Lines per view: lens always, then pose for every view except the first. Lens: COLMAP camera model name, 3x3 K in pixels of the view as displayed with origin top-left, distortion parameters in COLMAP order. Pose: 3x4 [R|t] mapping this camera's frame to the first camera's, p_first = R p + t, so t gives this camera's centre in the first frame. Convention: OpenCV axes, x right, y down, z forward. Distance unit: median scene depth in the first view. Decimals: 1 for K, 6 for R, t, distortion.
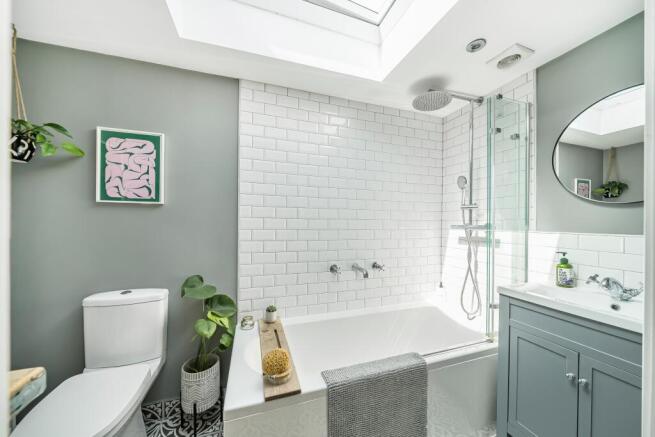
lens RADIAL K [[227.5, 0, 327.7], [0, 227.5, 221.3], [0, 0, 1]] dist [-0.000457, -0.000003]
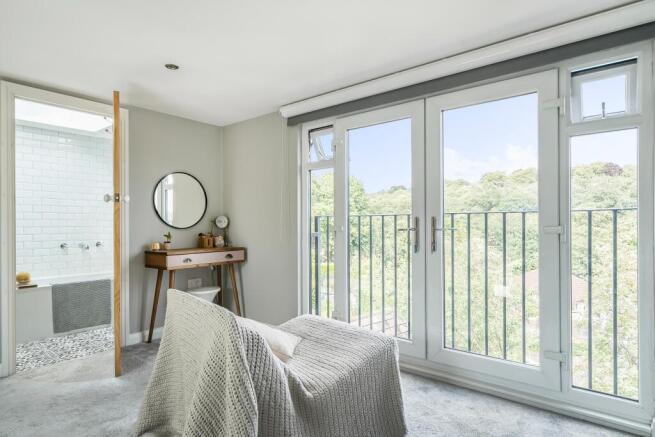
lens RADIAL K [[359.7, 0, 327.2], [0, 359.7, 220.5], [0, 0, 1]] dist [0.005753, 0.000448]
pose [[0.838043, -0.009980, 0.545514, 0.194457], [0.005634, 0.999938, 0.009639, 0.026698], [-0.545576, -0.005004, 0.838047, -1.994708]]
